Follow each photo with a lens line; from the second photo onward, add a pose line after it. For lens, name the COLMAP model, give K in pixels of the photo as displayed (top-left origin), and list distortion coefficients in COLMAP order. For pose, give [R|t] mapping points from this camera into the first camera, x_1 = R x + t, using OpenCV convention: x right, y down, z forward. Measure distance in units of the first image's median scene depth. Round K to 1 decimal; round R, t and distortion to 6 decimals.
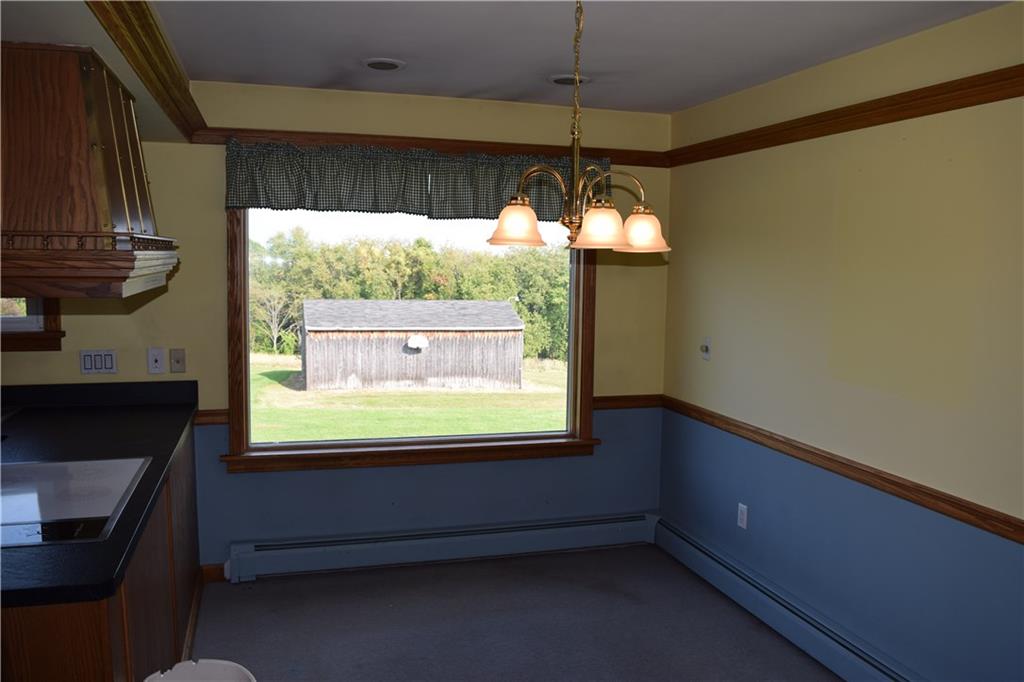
lens RADIAL K [[804.4, 0, 505.7], [0, 804.4, 338.7], [0, 0, 1]] dist [-0.089620, 0.010579]
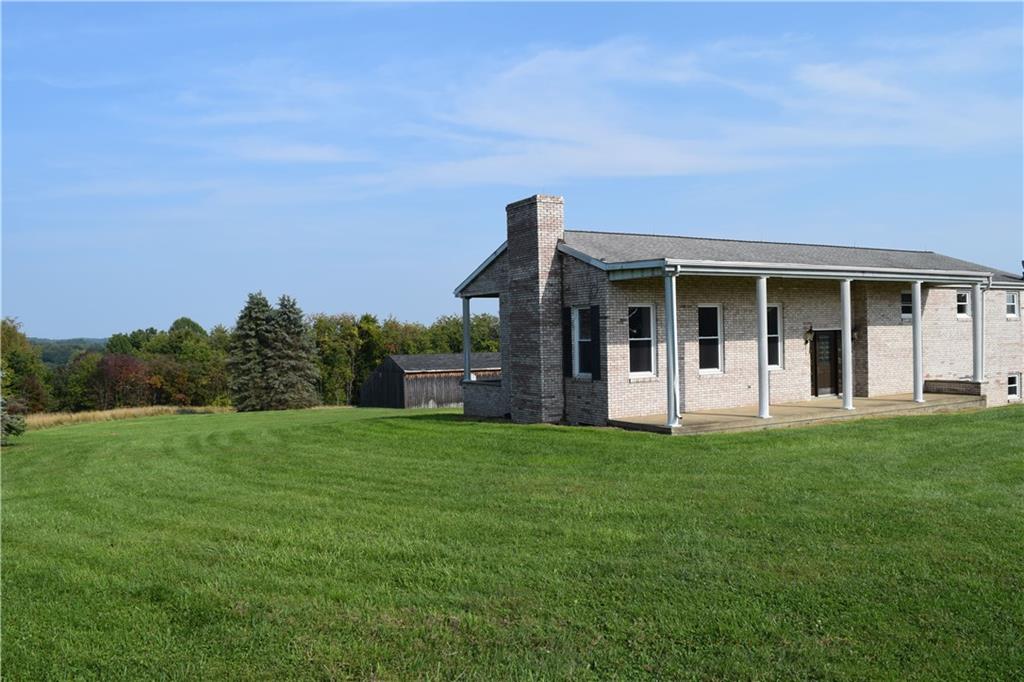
lens RADIAL K [[804.4, 0, 510.7], [0, 804.4, 339.4], [0, 0, 1]] dist [-0.089620, 0.010579]
pose [[0.977464, -0.037462, 0.207752, -0.354244], [0.055926, 0.994918, -0.083724, 0.065895], [-0.203560, 0.093456, 0.974592, -0.581894]]
